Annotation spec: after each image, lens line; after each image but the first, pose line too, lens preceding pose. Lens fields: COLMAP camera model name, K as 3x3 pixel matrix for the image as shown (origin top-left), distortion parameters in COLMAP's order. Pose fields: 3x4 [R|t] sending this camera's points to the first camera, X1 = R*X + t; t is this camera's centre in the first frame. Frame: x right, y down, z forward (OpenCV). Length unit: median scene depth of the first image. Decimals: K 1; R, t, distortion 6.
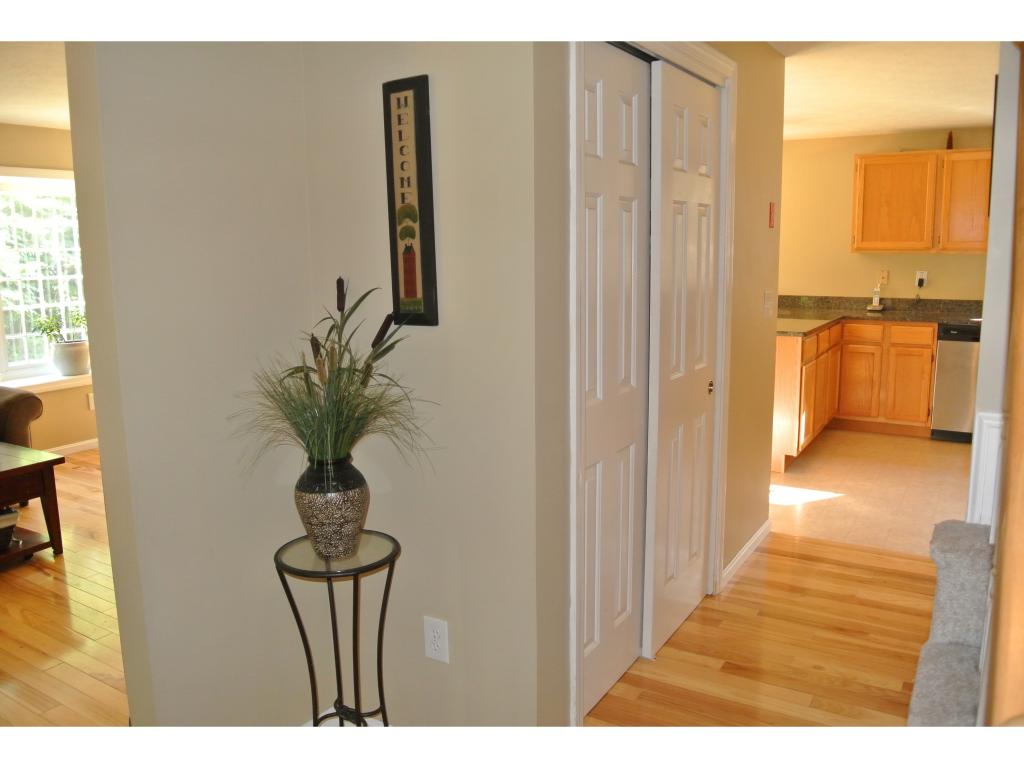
lens RADIAL K [[800.8, 0, 507.5], [0, 800.8, 381.2], [0, 0, 1]] dist [-0.081346, 0.033858]
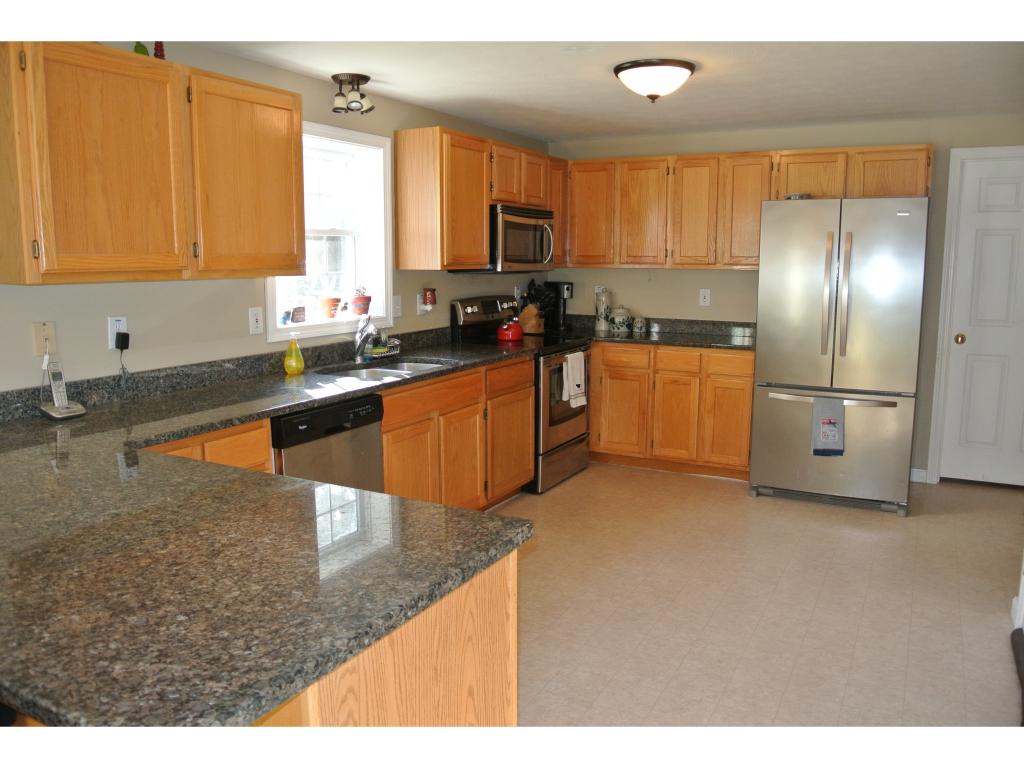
lens RADIAL K [[800.8, 0, 507.5], [0, 800.8, 381.2], [0, 0, 1]] dist [-0.081346, 0.033858]
pose [[-0.061372, -0.143425, 0.987756, 0.037236], [0.163430, 0.974822, 0.151701, -0.136173], [-0.984644, 0.170740, -0.036386, 0.791426]]
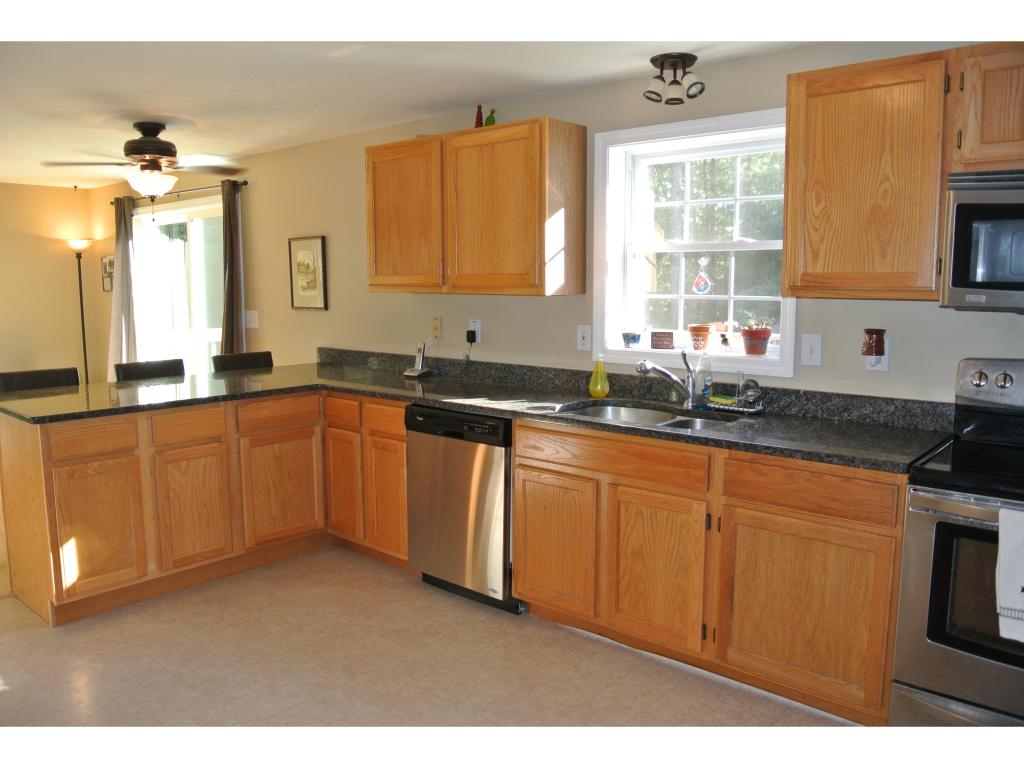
lens RADIAL K [[800.8, 0, 507.5], [0, 800.8, 381.2], [0, 0, 1]] dist [-0.081346, 0.033858]
pose [[0.984766, 0.029304, -0.171399, 0.674469], [-0.035683, 0.998776, -0.034251, -0.066043], [0.170185, 0.039846, 0.984606, 0.342446]]
